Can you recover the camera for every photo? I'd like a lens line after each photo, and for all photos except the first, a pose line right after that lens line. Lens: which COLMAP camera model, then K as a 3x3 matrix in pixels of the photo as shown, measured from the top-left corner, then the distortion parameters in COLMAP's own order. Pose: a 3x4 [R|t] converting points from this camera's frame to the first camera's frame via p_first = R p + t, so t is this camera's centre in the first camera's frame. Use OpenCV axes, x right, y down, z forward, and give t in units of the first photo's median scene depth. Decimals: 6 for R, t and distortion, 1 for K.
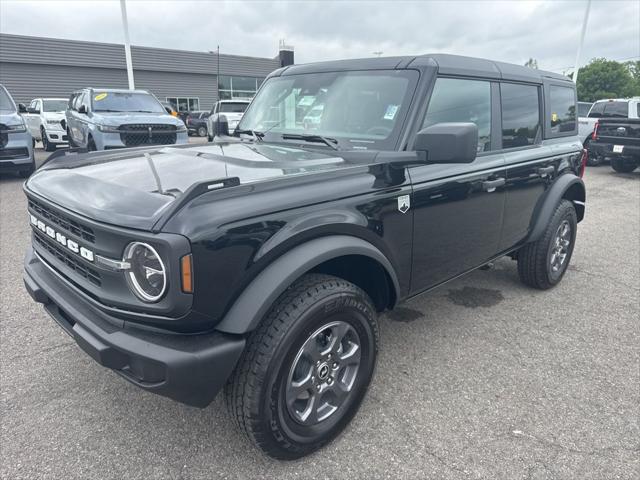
lens RADIAL K [[452.5, 0, 316.9], [0, 452.5, 239.6], [0, 0, 1]] dist [0.060899, -0.082241]
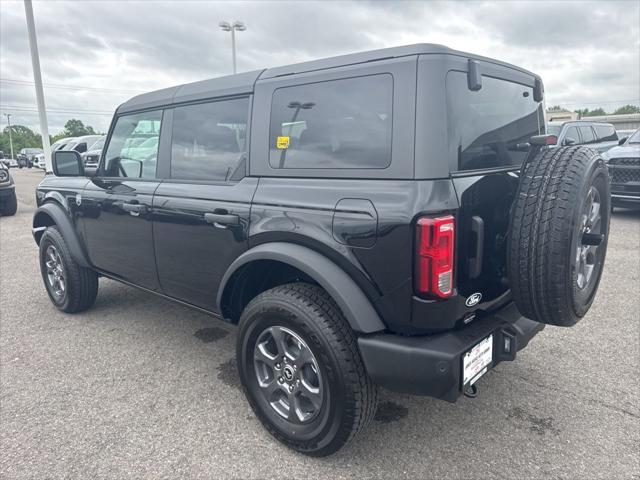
lens RADIAL K [[453.3, 0, 321.9], [0, 453.3, 240.1], [0, 0, 1]] dist [0.055776, -0.076408]
pose [[0.060472, 0.183944, -0.981075, 1.754819], [-0.255885, 0.952886, 0.162886, -0.402672], [0.964814, 0.241192, 0.104692, 1.601879]]
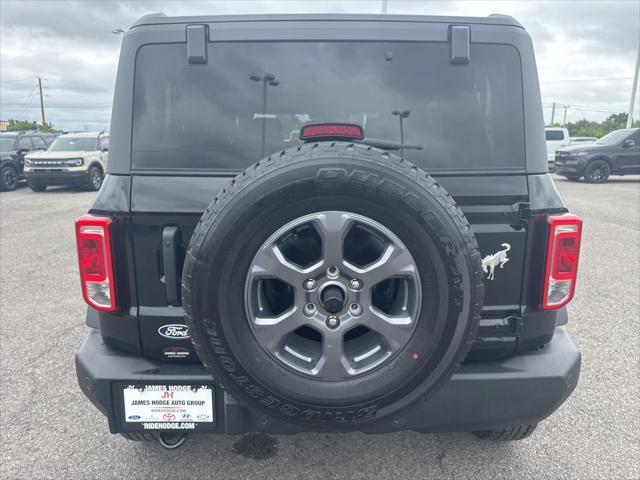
lens RADIAL K [[452.5, 0, 316.9], [0, 452.5, 239.6], [0, 0, 1]] dist [0.060899, -0.082241]
pose [[-0.703826, 0.134171, -0.697586, 1.695208], [-0.200745, 0.904409, 0.376492, -0.432767], [0.681417, 0.405022, -0.609613, 1.709933]]
